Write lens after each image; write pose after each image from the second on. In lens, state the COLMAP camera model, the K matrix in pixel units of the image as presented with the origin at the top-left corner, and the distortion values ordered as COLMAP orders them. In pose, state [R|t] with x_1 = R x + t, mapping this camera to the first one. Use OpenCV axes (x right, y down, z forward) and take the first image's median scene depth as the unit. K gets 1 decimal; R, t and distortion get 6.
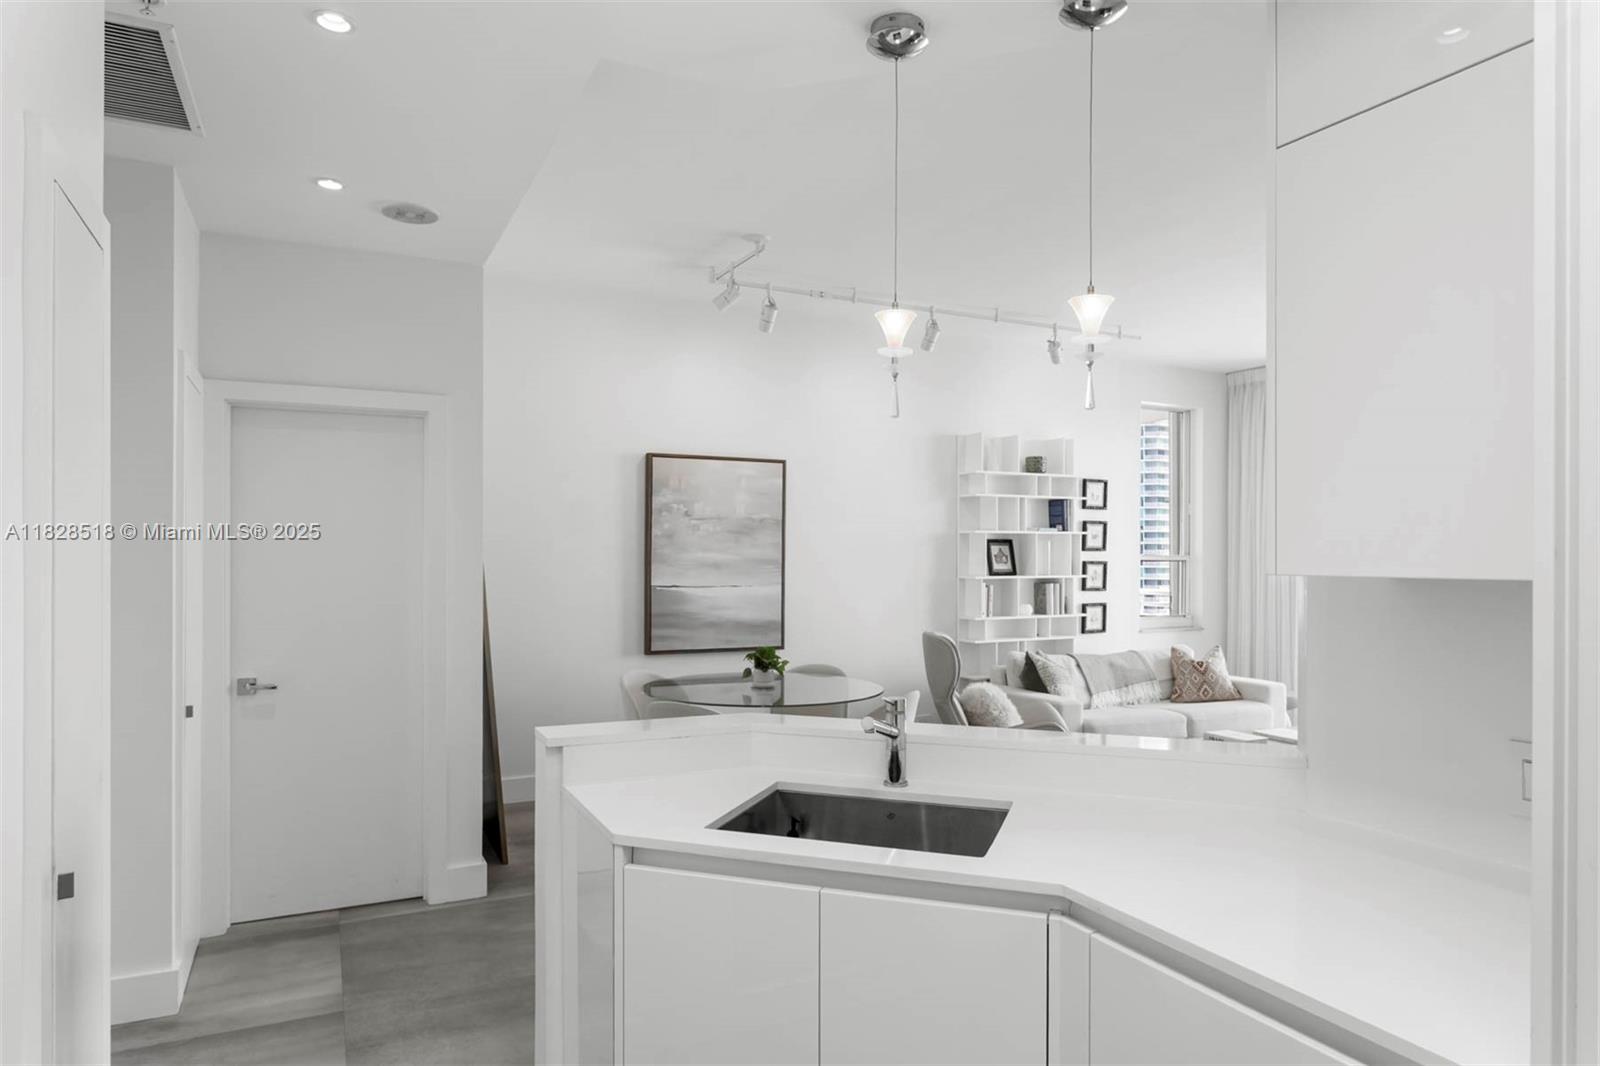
lens RADIAL K [[963.9, 0, 800.5], [0, 963.9, 543.4], [0, 0, 1]] dist [-0.001340, -0.000245]
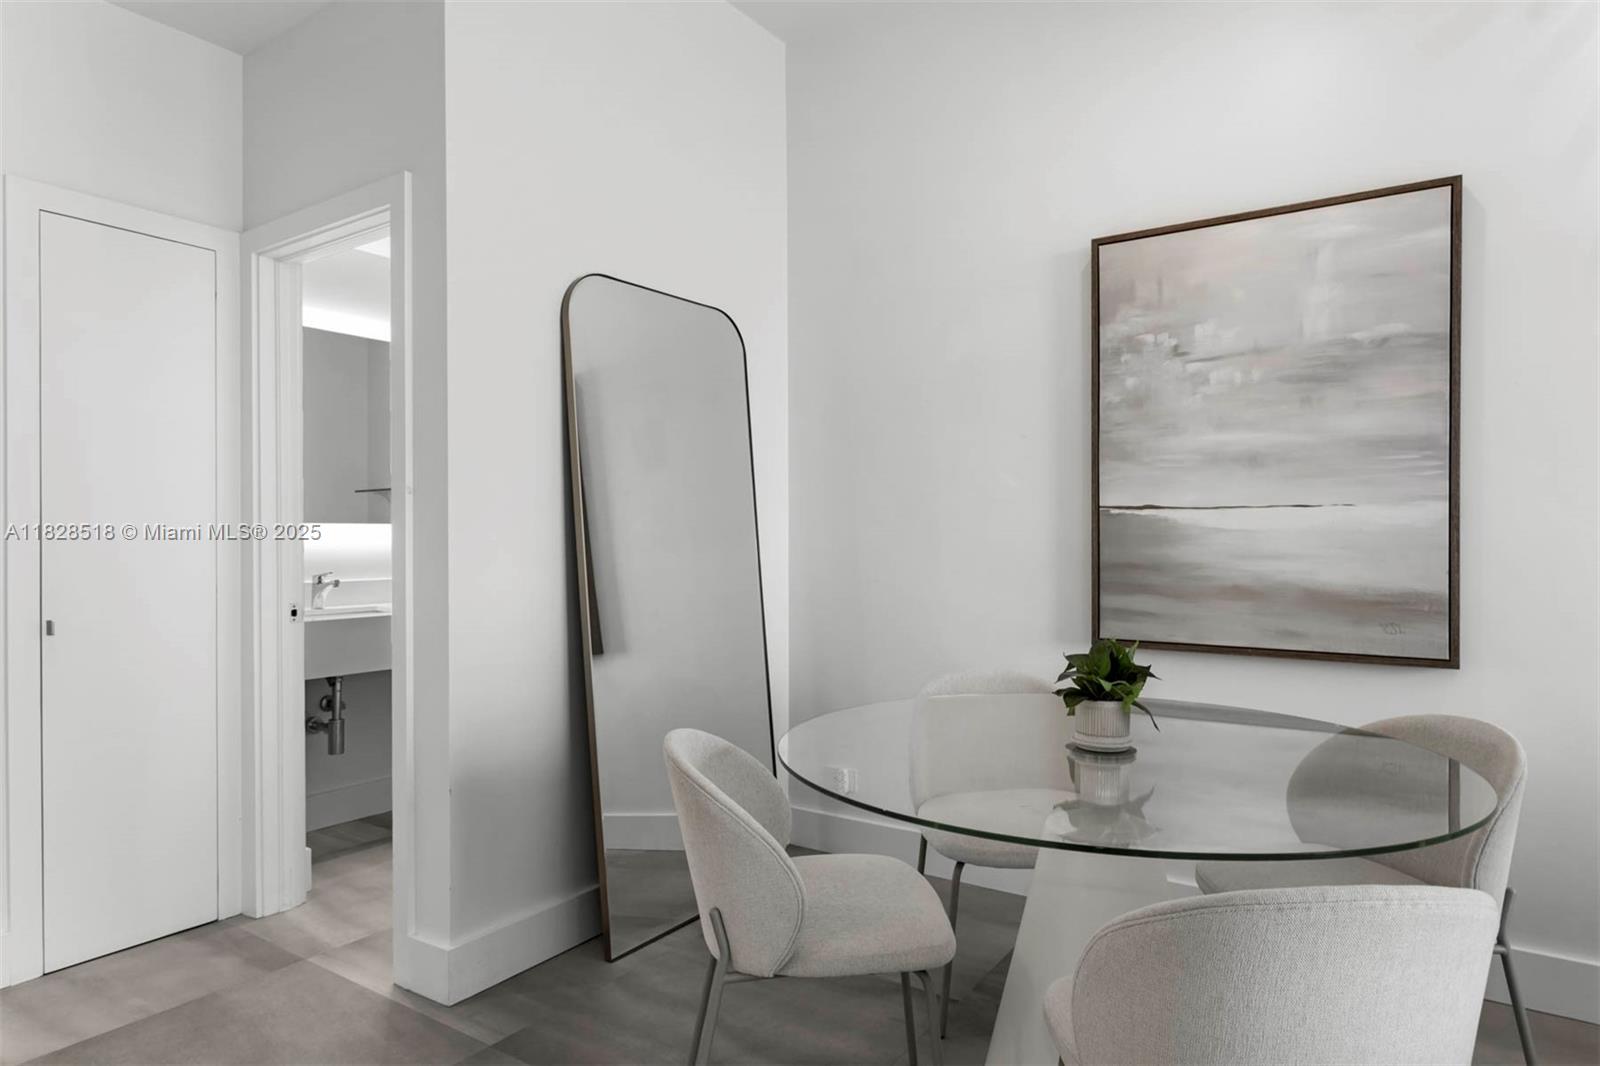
lens RADIAL K [[963.9, 0, 798.7], [0, 963.9, 529.0], [0, 0, 1]] dist [-0.001340, -0.000245]
pose [[0.486004, -0.011548, -0.873880, 0.198318], [0.012703, 0.999900, -0.006149, 0.055403], [0.873864, -0.008112, 0.486103, 0.610333]]
